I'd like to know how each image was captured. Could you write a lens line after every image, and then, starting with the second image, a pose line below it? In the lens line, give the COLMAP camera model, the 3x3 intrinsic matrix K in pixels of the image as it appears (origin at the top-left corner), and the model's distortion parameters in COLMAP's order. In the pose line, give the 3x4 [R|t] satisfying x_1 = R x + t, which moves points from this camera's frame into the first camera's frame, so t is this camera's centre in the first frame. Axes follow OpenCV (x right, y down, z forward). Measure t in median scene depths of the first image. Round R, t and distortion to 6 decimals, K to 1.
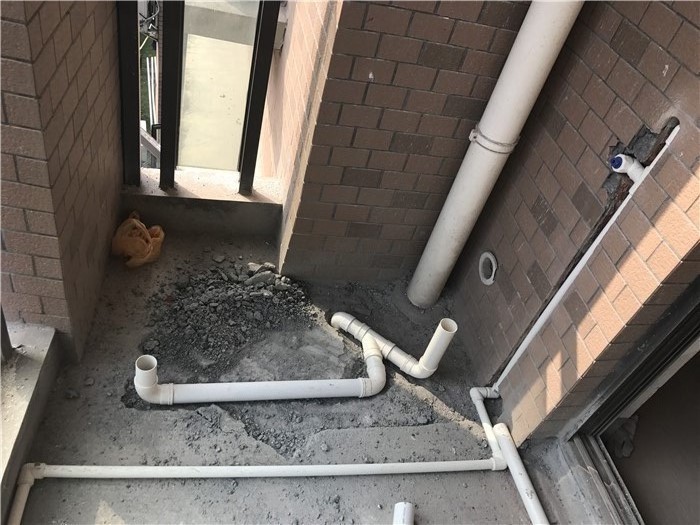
lens RADIAL K [[584.9, 0, 350.0], [0, 584.9, 262.5], [0, 0, 1]] dist [0.054341, -0.060129]
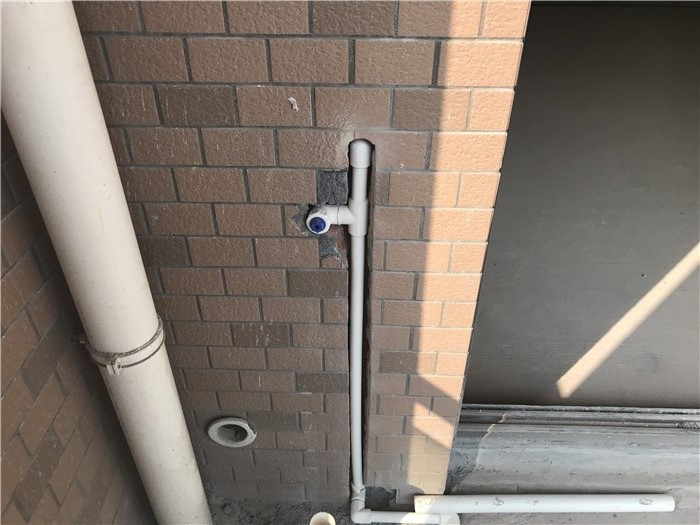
lens RADIAL K [[584.9, 0, 350.0], [0, 584.9, 262.5], [0, 0, 1]] dist [0.054341, -0.060129]
pose [[0.186426, -0.752362, 0.631821, -0.042994], [0.688463, 0.558830, 0.462307, -0.453349], [-0.700903, 0.348799, 0.622154, 0.524370]]
